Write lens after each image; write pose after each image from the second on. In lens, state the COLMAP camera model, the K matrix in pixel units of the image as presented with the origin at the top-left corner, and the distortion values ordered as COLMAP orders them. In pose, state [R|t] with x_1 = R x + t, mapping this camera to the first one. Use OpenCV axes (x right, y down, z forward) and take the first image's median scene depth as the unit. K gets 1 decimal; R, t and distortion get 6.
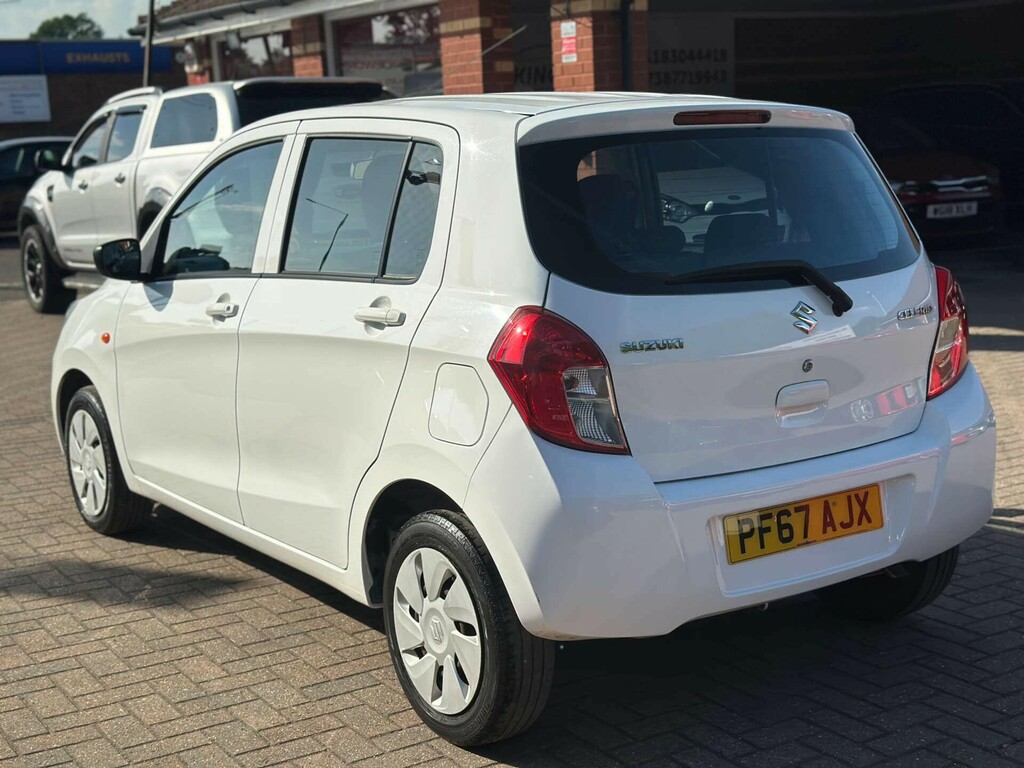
lens RADIAL K [[1444.4, 0, 512.0], [0, 1444.4, 384.0], [0, 0, 1]] dist [0.167789, -0.314689]
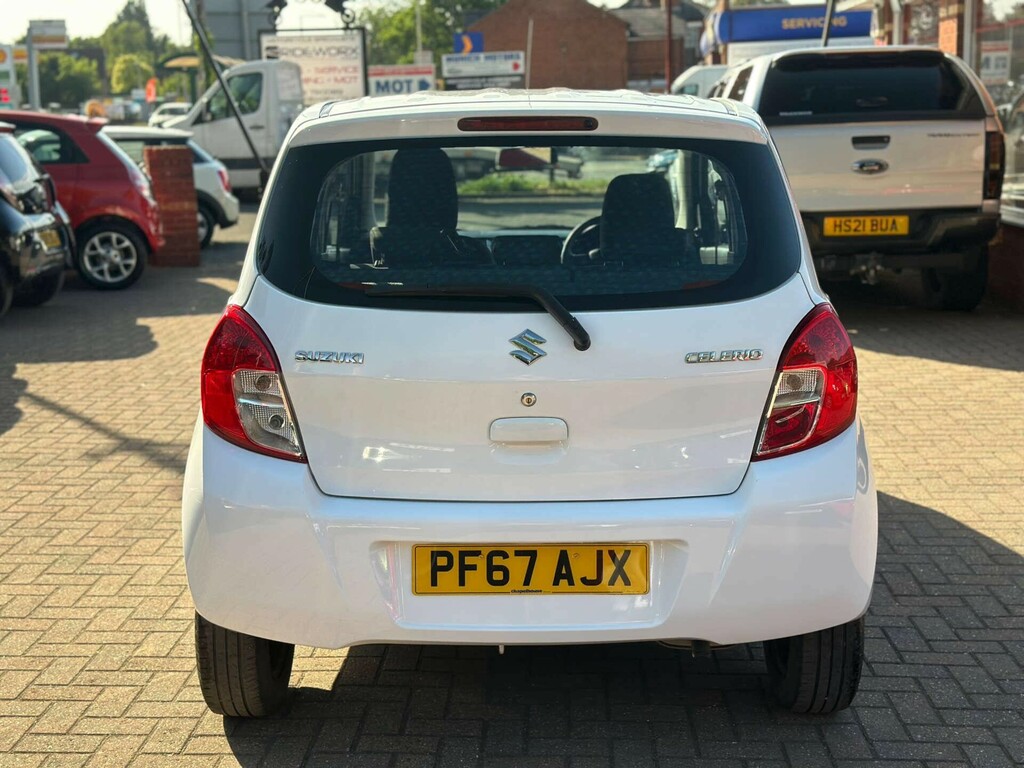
lens RADIAL K [[1444.4, 0, 512.0], [0, 1444.4, 384.0], [0, 0, 1]] dist [0.167789, -0.314689]
pose [[0.811007, 0.125304, -0.571461, 0.617529], [-0.108395, 0.992065, 0.063697, -0.068655], [0.574907, 0.010285, 0.818154, 0.214016]]
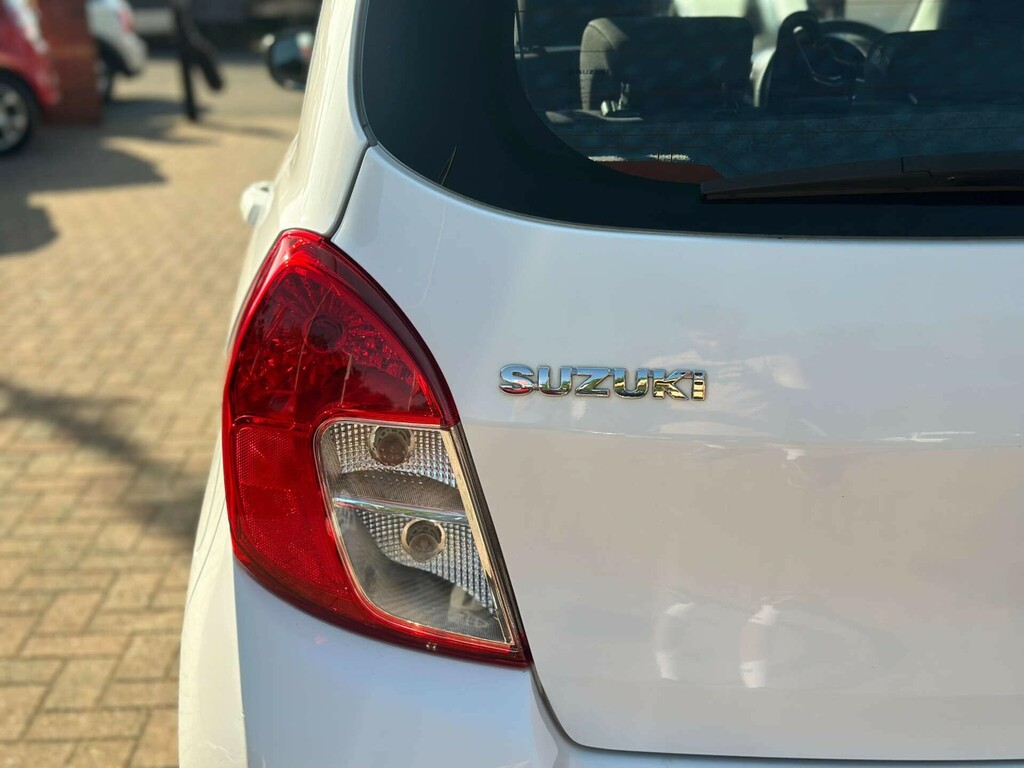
lens RADIAL K [[1445.3, 0, 512.0], [0, 1445.3, 384.0], [0, 0, 1]] dist [0.120770, -0.053863]
pose [[0.848555, 0.154094, -0.506172, 0.203546], [-0.085982, 0.984095, 0.155446, -0.062609], [0.522075, -0.088382, 0.848308, 0.565732]]
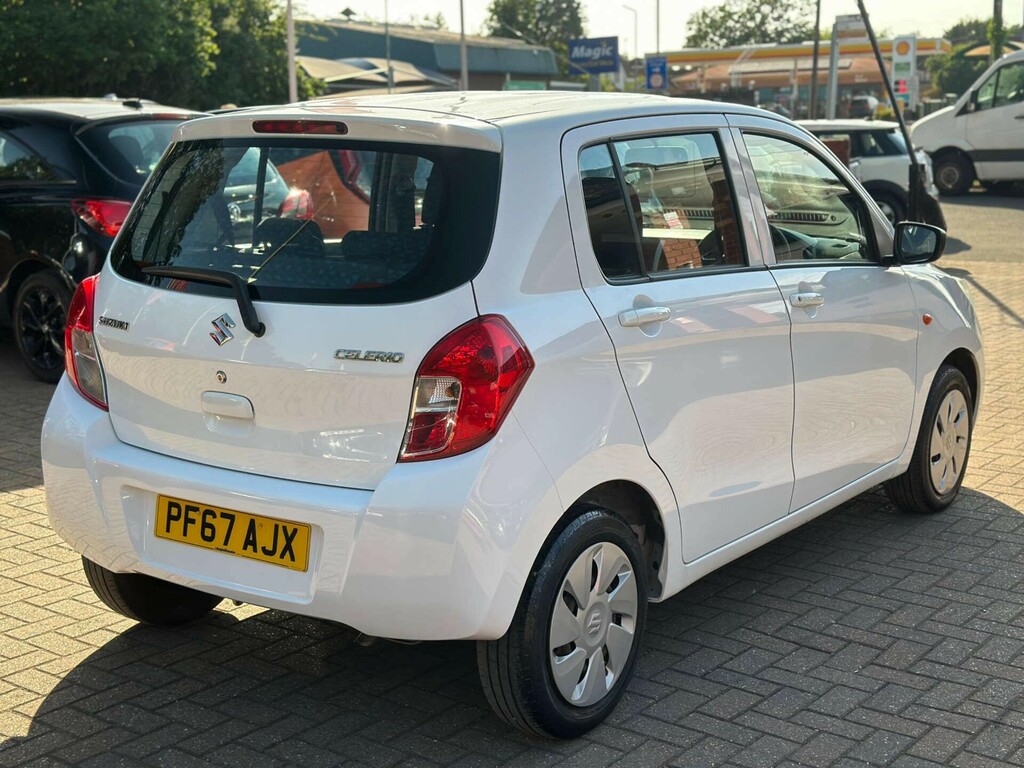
lens RADIAL K [[1445.3, 0, 512.0], [0, 1445.3, 384.0], [0, 0, 1]] dist [0.120770, -0.053863]
pose [[0.335561, 0.198936, -0.920773, 1.039000], [-0.159676, 0.975315, 0.152528, -0.167940], [0.928387, 0.095843, 0.359043, 0.712532]]
